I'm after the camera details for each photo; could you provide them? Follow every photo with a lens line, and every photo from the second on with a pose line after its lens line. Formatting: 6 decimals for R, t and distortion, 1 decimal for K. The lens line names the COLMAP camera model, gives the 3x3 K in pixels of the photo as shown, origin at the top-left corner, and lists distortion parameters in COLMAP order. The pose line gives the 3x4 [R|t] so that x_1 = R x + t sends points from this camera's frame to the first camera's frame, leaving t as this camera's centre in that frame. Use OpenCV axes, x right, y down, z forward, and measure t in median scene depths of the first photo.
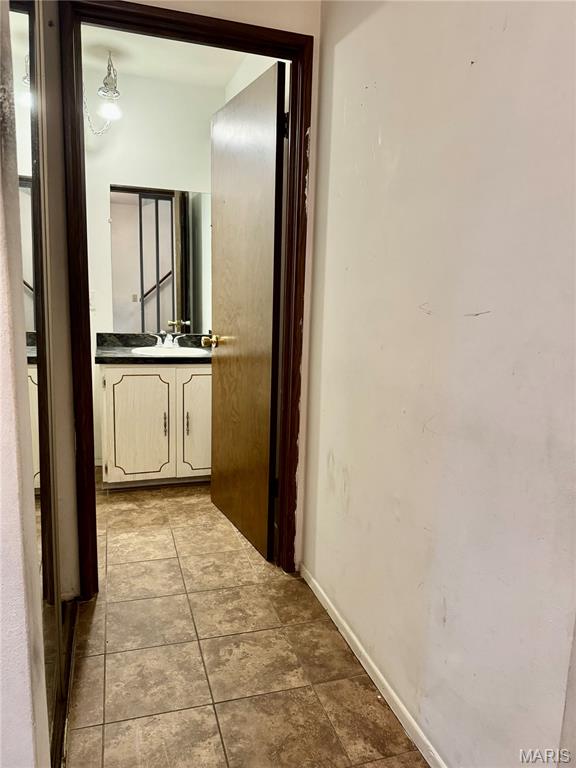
lens RADIAL K [[543.9, 0, 281.7], [0, 543.9, 377.4], [0, 0, 1]] dist [0.065480, -0.064216]
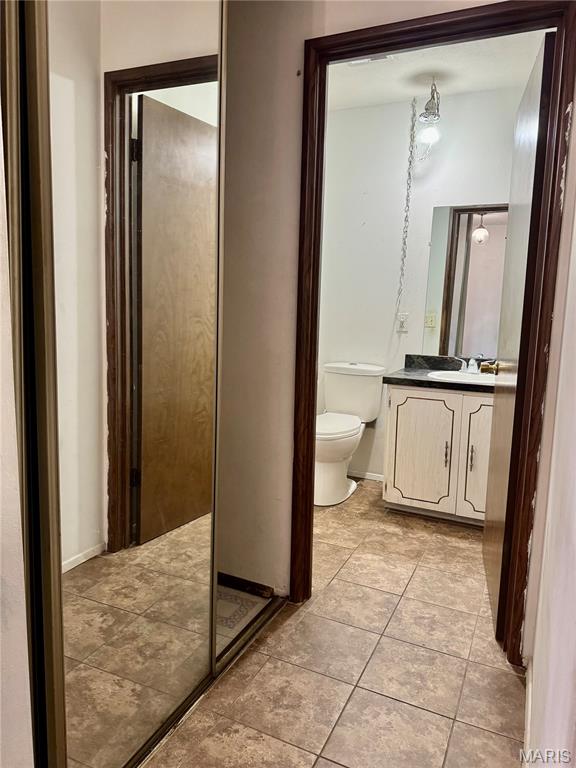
lens RADIAL K [[543.9, 0, 285.2], [0, 543.9, 371.8], [0, 0, 1]] dist [0.065480, -0.064216]
pose [[0.743908, 0.075913, -0.663956, 0.217413], [-0.111330, 0.993721, -0.011120, -0.014470], [0.658943, 0.082191, 0.747689, 0.122884]]
